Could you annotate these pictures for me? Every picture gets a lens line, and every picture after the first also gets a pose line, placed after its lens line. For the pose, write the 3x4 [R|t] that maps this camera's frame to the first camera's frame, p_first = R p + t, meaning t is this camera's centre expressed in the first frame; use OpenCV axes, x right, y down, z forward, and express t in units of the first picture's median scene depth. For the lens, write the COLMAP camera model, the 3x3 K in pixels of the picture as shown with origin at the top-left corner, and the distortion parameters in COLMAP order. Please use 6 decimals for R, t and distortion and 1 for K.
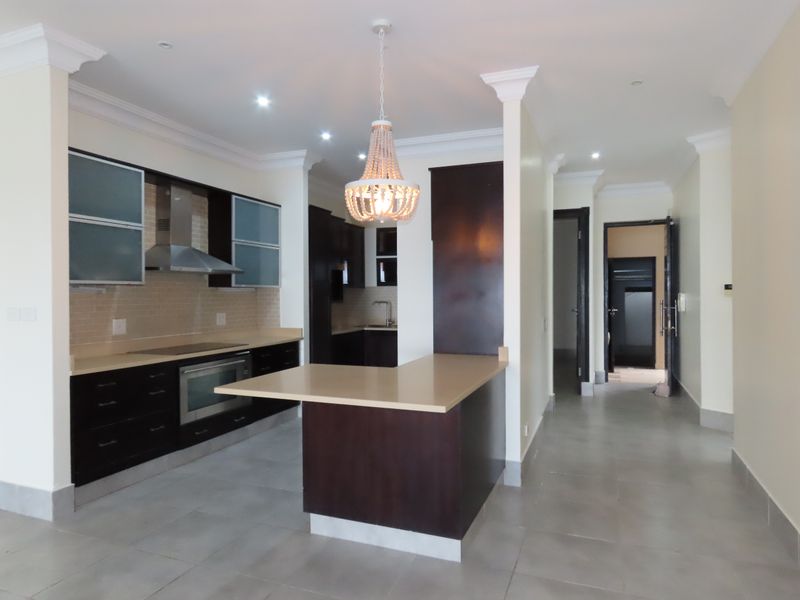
lens RADIAL K [[513.8, 0, 398.2], [0, 513.8, 298.2], [0, 0, 1]] dist [0.003908, -0.000813]
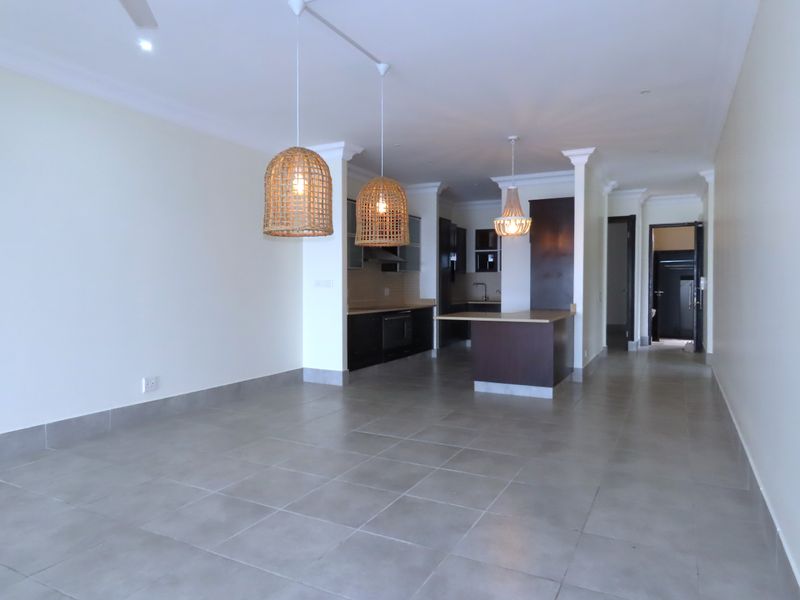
lens RADIAL K [[513.8, 0, 402.9], [0, 513.8, 299.7], [0, 0, 1]] dist [0.003908, -0.000813]
pose [[0.994544, 0.006431, -0.104119, -0.125840], [-0.004196, 0.999756, 0.021671, 0.028573], [0.104233, -0.021116, 0.994329, -0.532122]]
